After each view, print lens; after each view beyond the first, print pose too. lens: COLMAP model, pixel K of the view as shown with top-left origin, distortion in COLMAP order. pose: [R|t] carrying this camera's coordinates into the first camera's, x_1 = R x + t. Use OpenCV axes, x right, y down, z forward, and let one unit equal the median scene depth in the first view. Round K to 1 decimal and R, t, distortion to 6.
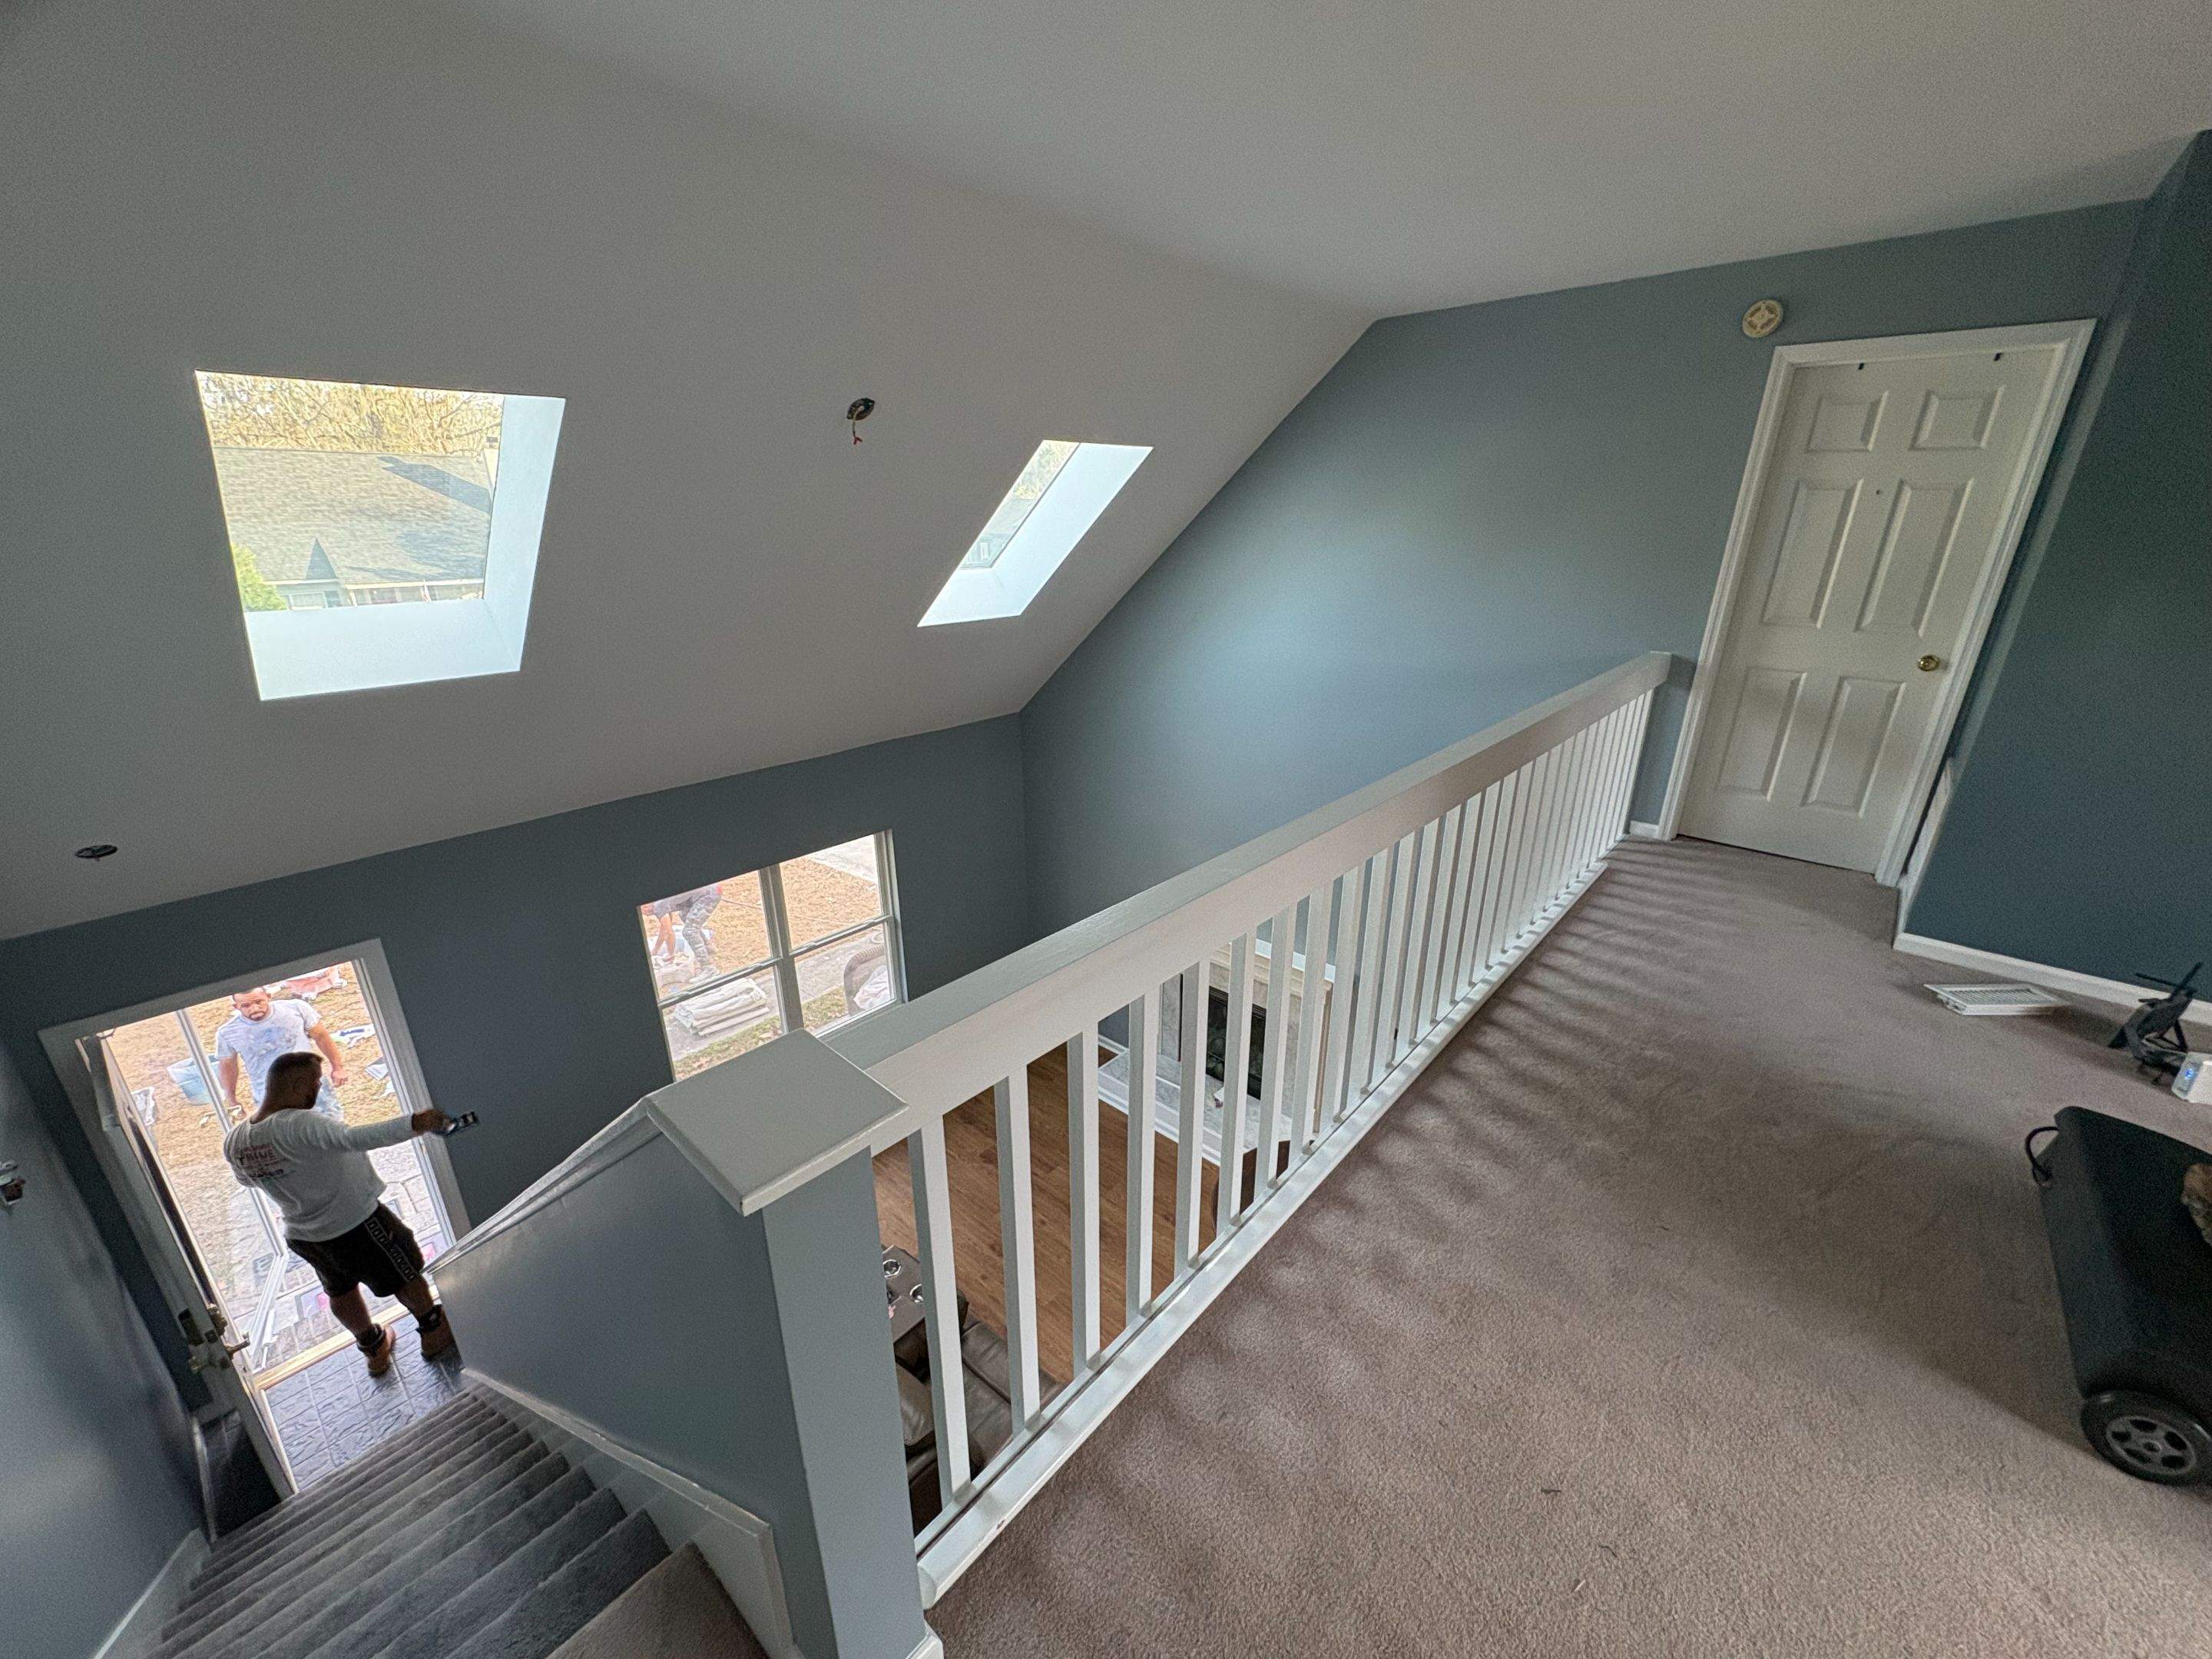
lens RADIAL K [[880.6, 0, 1102.1], [0, 880.6, 830.4], [0, 0, 1]] dist [-0.001236, 0.000626]
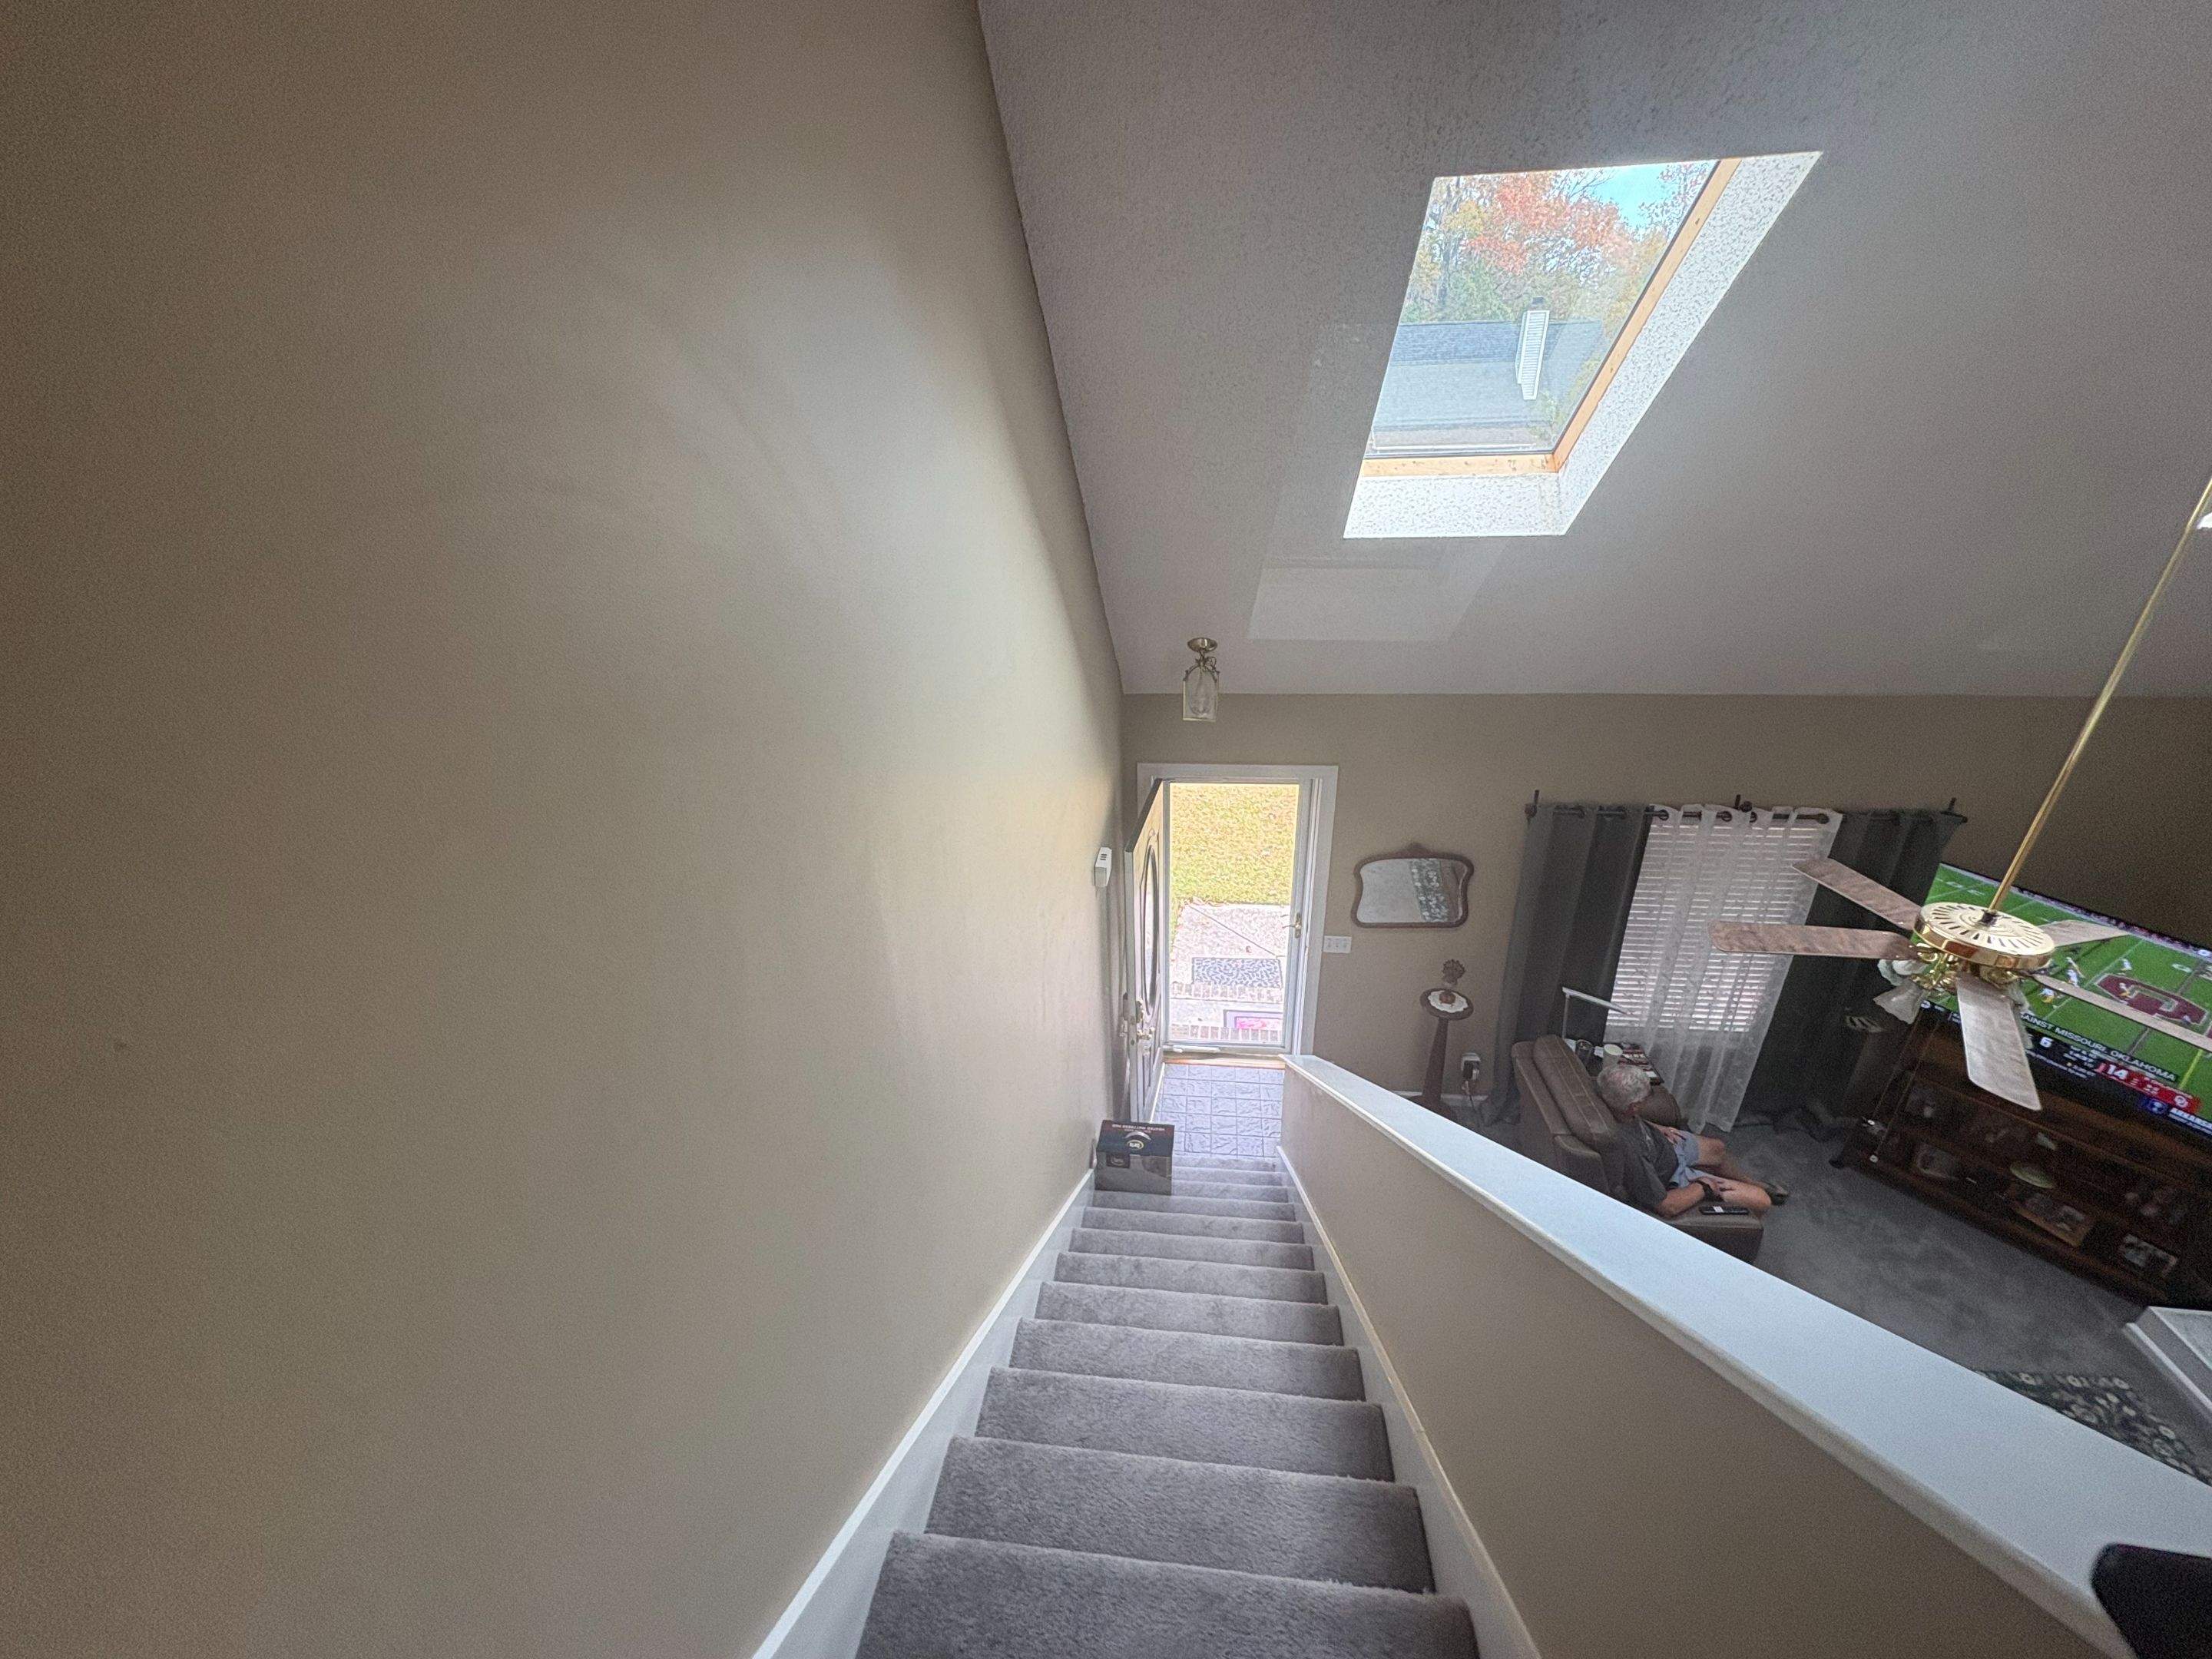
lens RADIAL K [[880.6, 0, 1108.7], [0, 880.6, 830.7], [0, 0, 1]] dist [-0.001236, 0.000626]
pose [[0.576595, 0.346950, -0.739705, -0.164839], [-0.250943, 0.936801, 0.243787, -0.001698], [0.777538, 0.045057, 0.627219, 0.093779]]
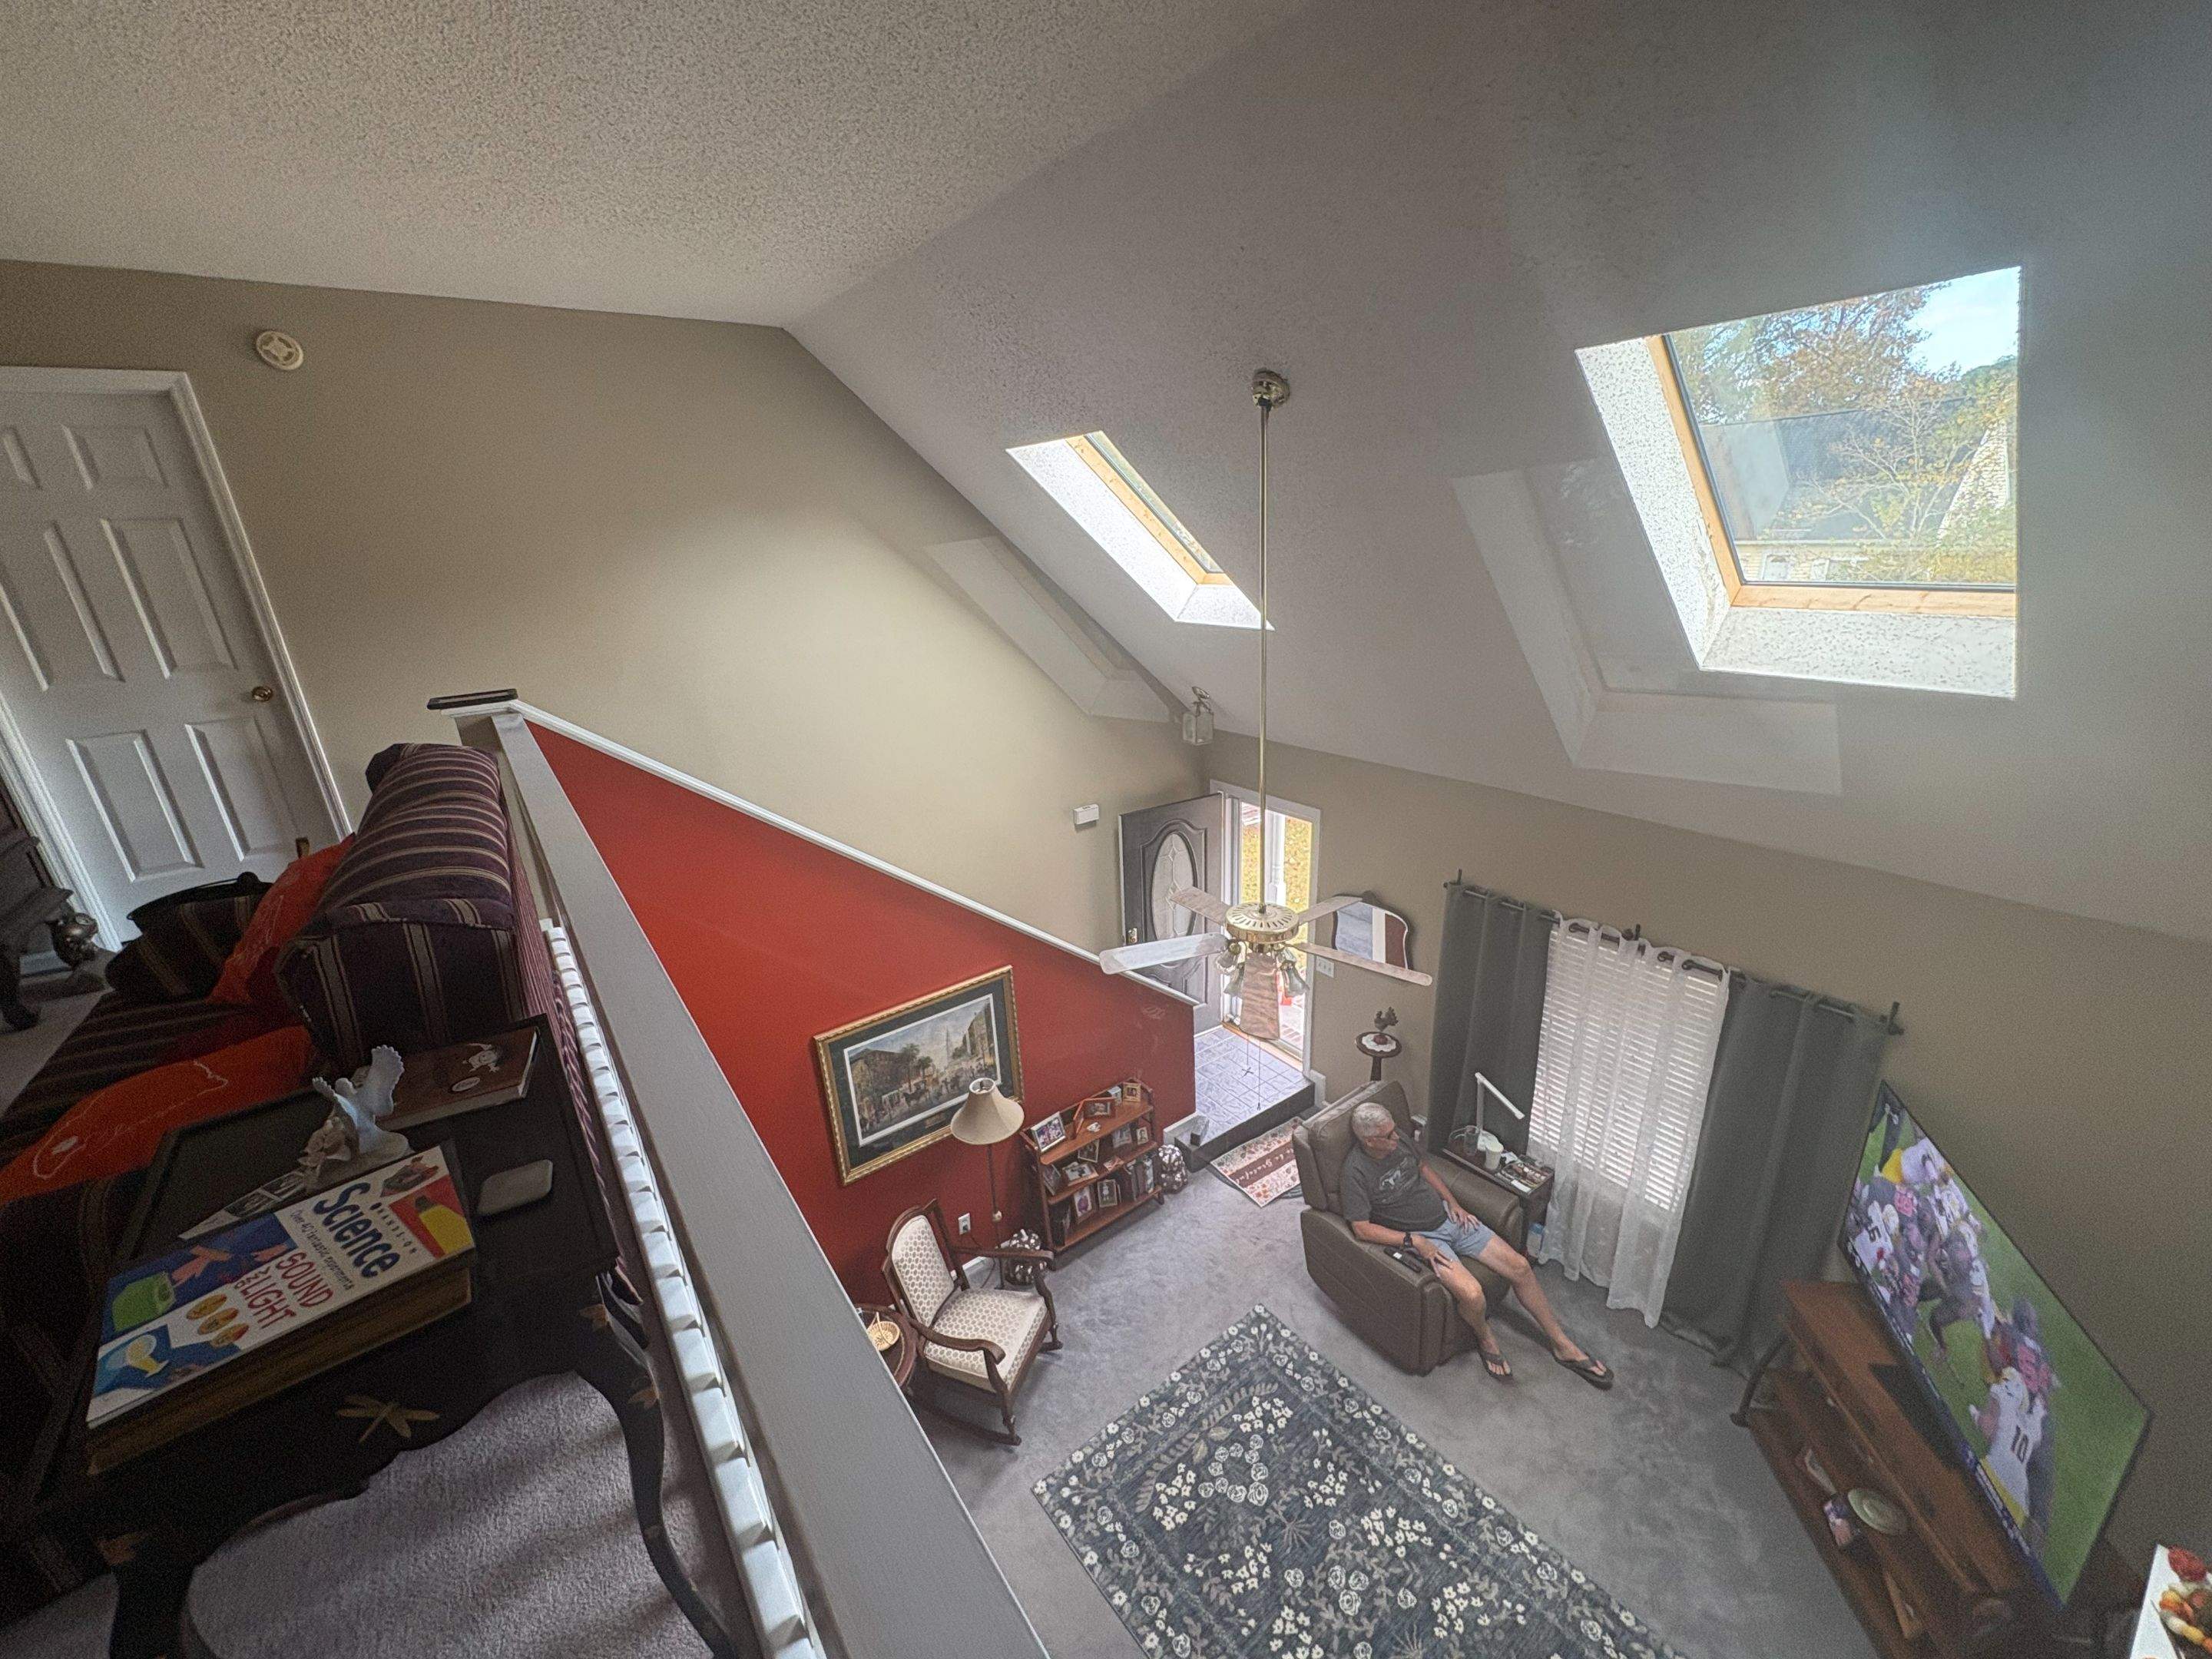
lens RADIAL K [[880.6, 0, 1107.7], [0, 880.6, 831.4], [0, 0, 1]] dist [-0.001236, 0.000626]
pose [[-0.202476, 0.332779, -0.921011, 0.656296], [-0.290772, 0.877647, 0.381035, -0.342924], [0.935123, 0.344955, -0.080940, 0.981990]]
